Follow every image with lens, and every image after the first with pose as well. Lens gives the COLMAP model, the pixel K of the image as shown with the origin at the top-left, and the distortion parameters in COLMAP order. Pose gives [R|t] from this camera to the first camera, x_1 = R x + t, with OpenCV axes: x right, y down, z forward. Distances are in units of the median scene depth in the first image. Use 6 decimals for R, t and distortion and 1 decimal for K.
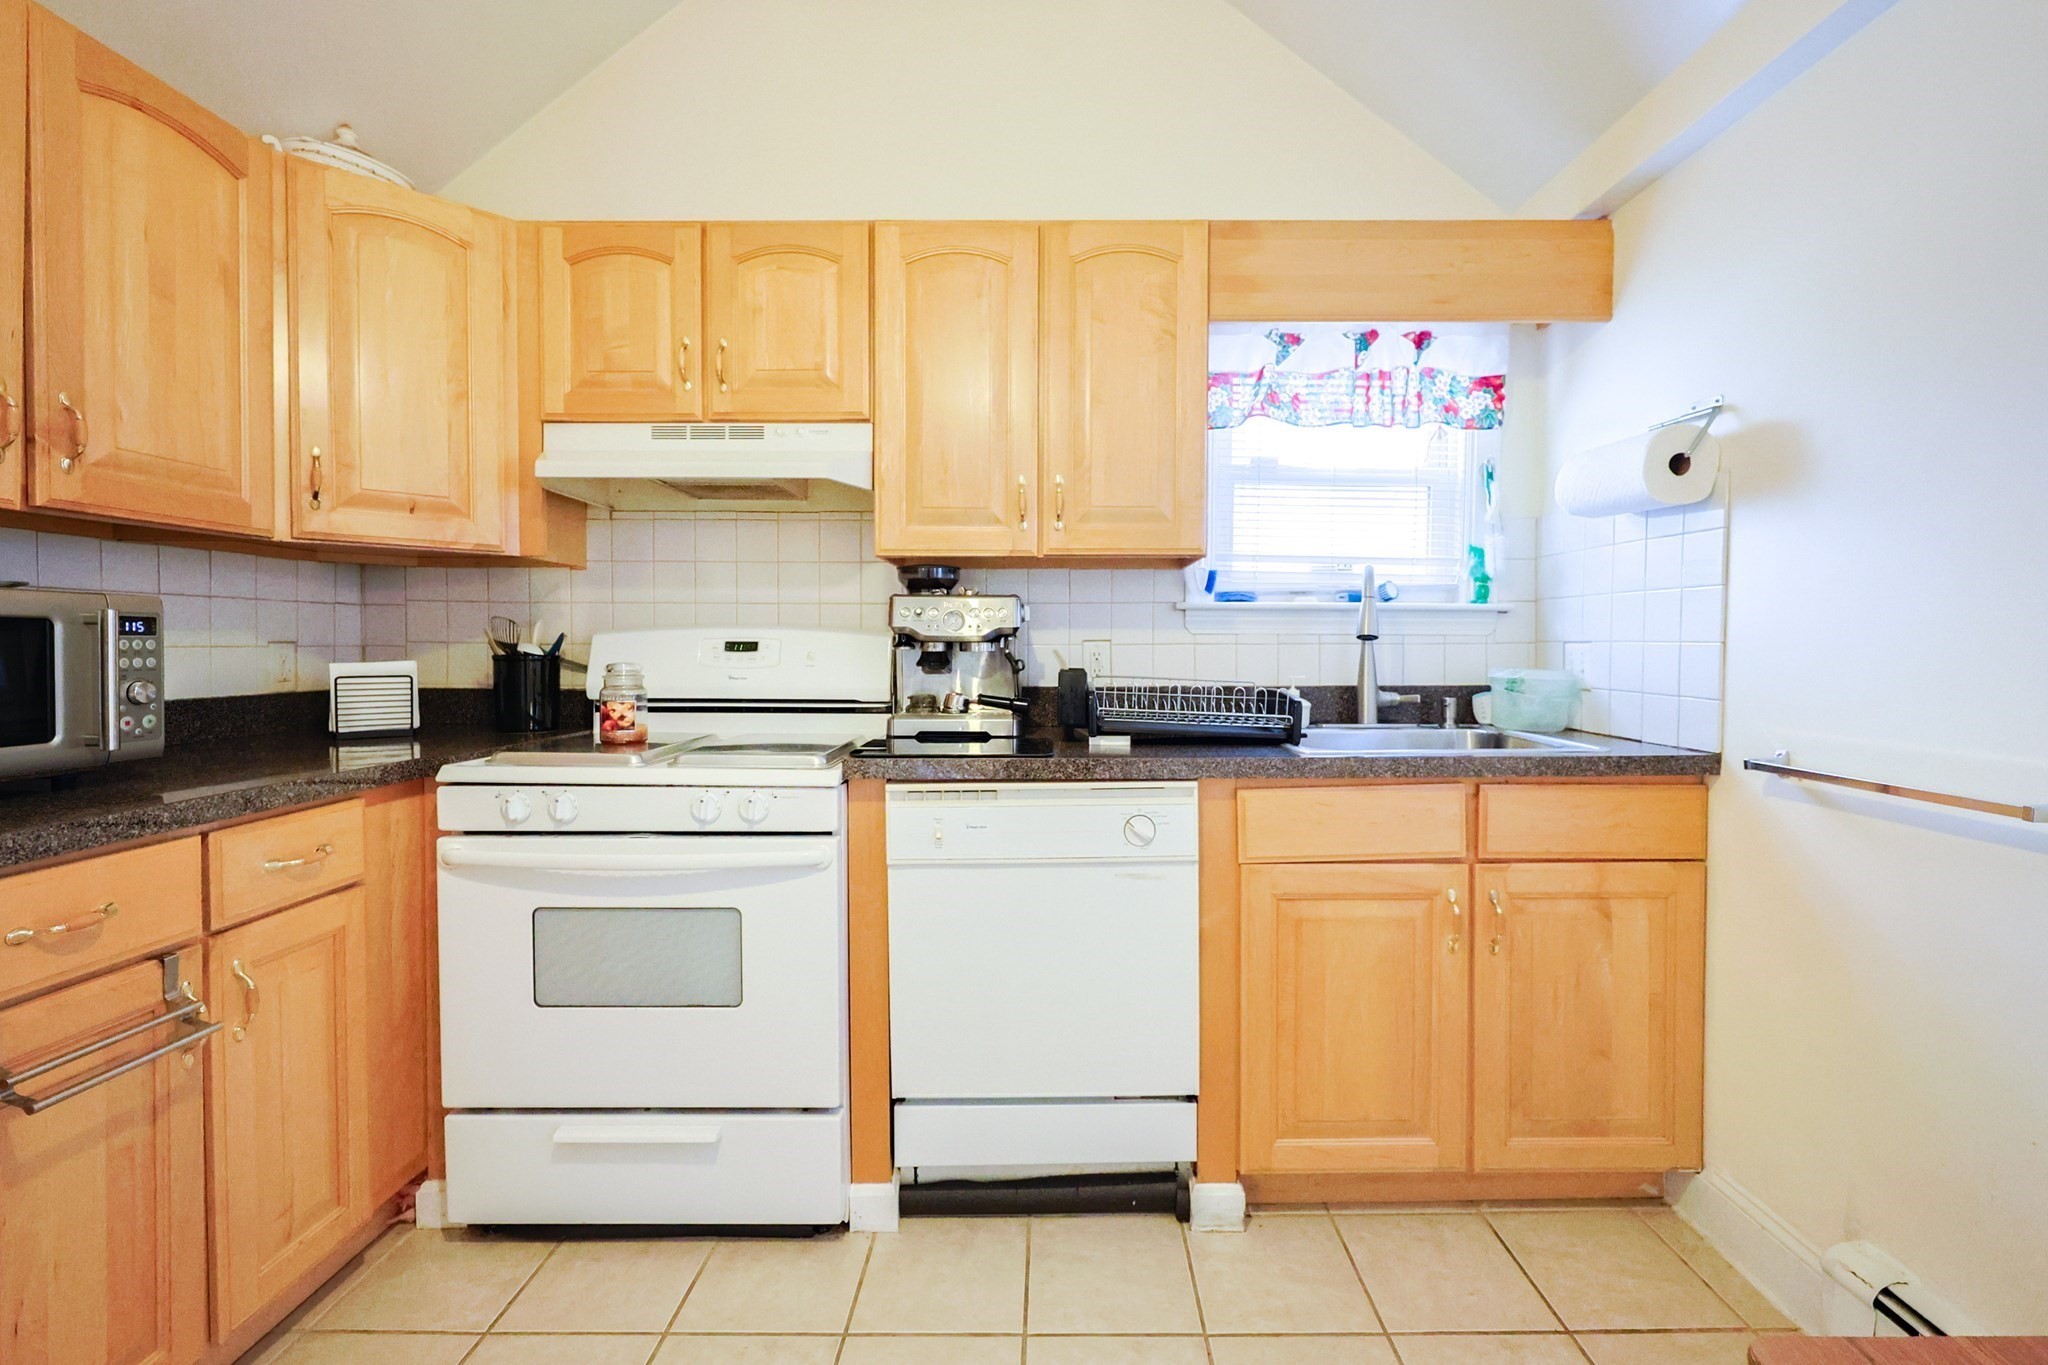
lens RADIAL K [[878.1, 0, 1034.8], [0, 878.1, 666.6], [0, 0, 1]] dist [-0.000715, -0.000056]
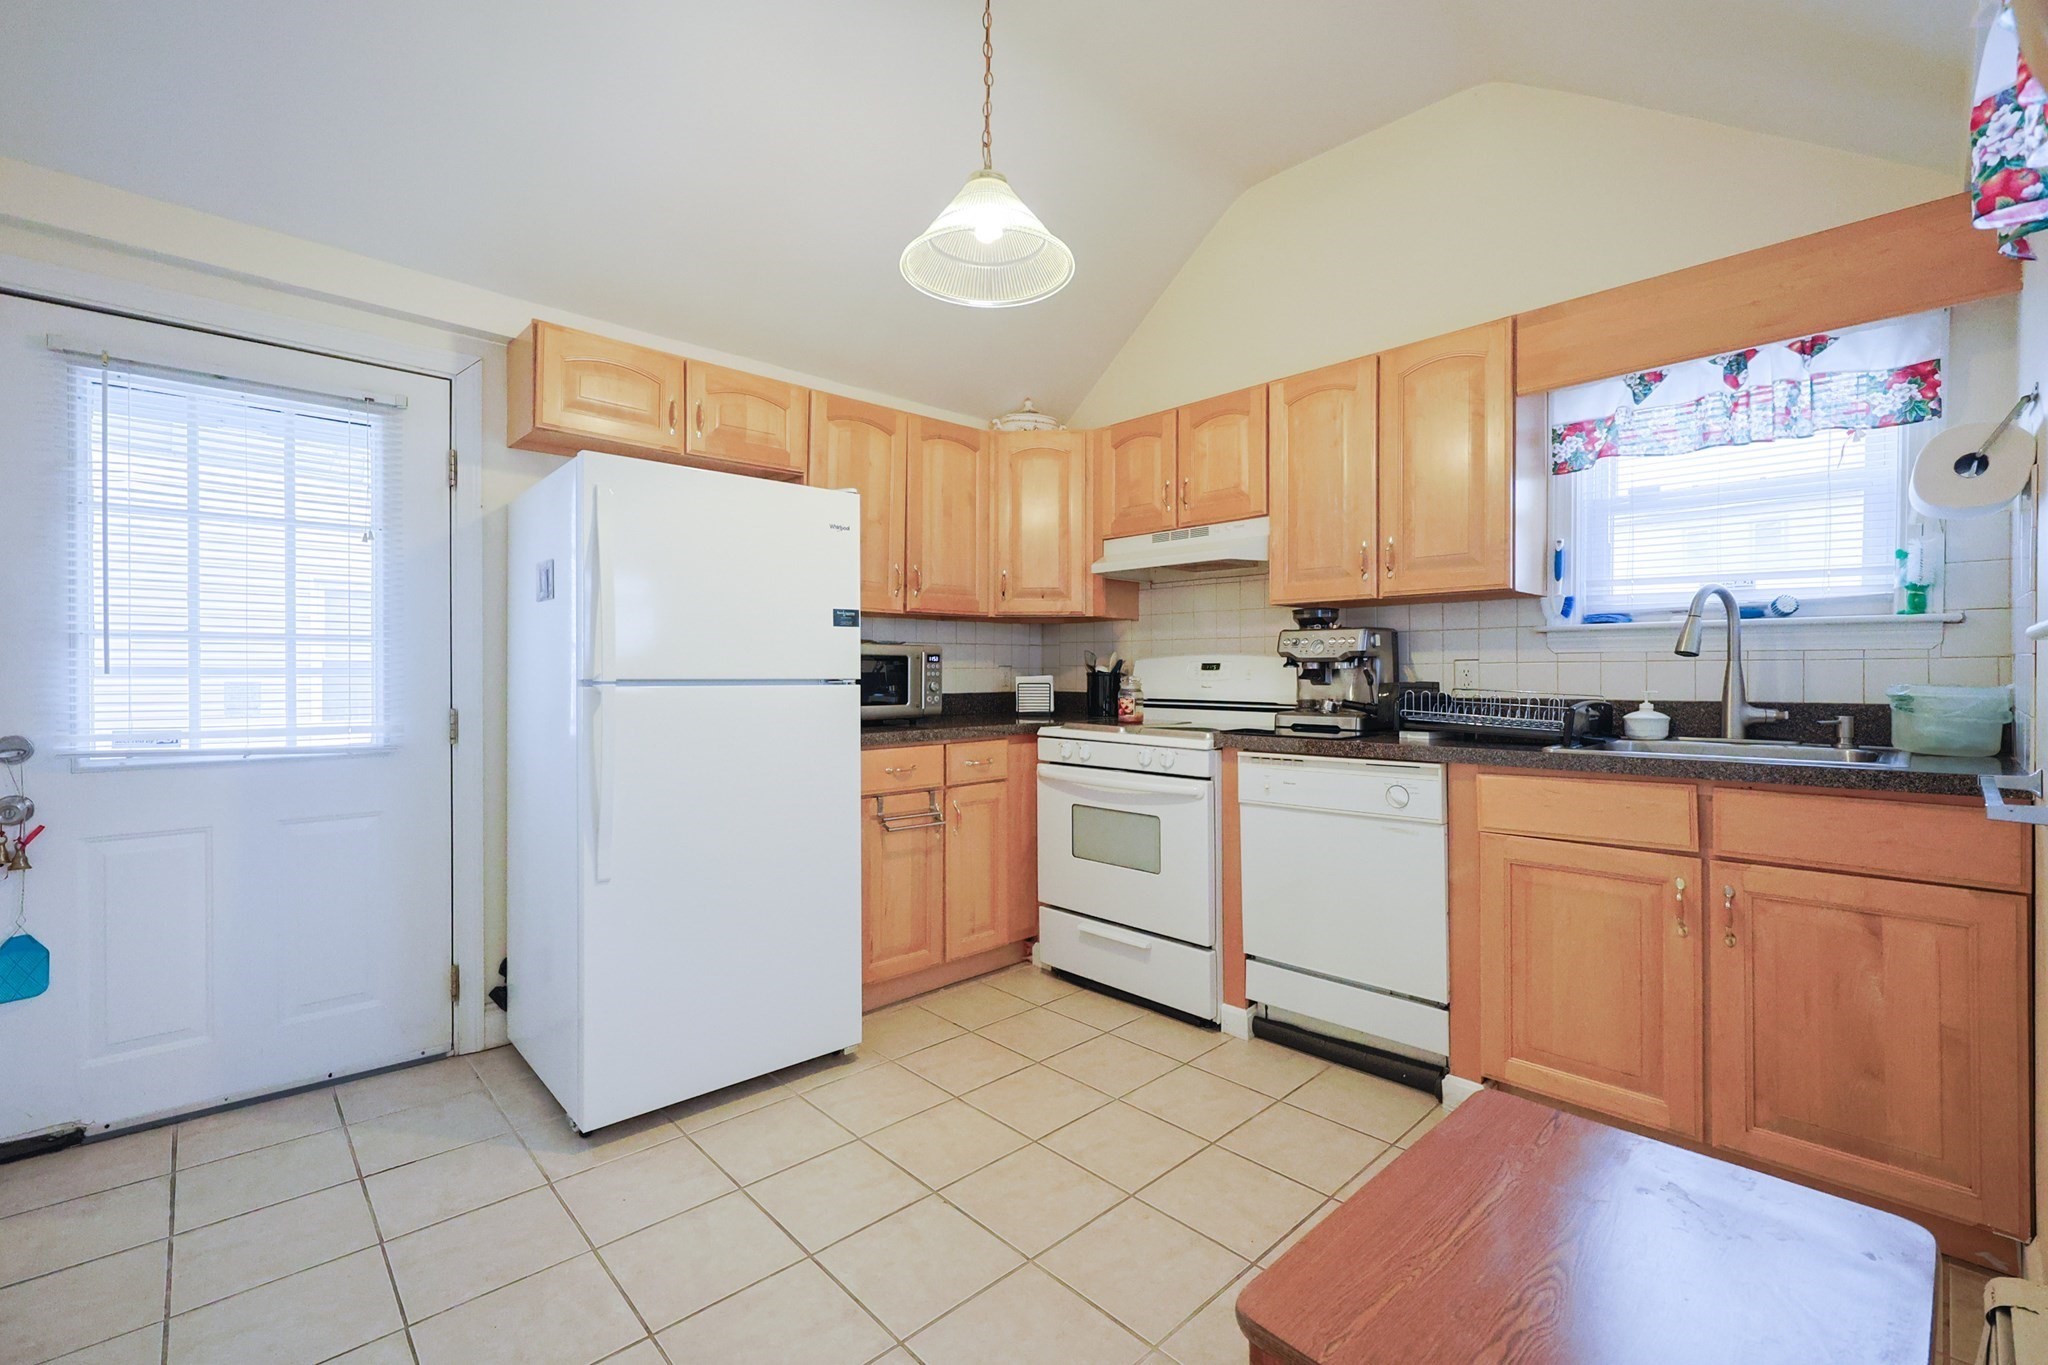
lens RADIAL K [[878.1, 0, 1025.3], [0, 878.1, 674.5], [0, 0, 1]] dist [-0.000715, -0.000056]
pose [[0.689222, -0.000156, -0.724550, 0.639667], [-0.014689, 0.999791, -0.014188, 0.019693], [0.724401, 0.020422, 0.689076, -0.339032]]
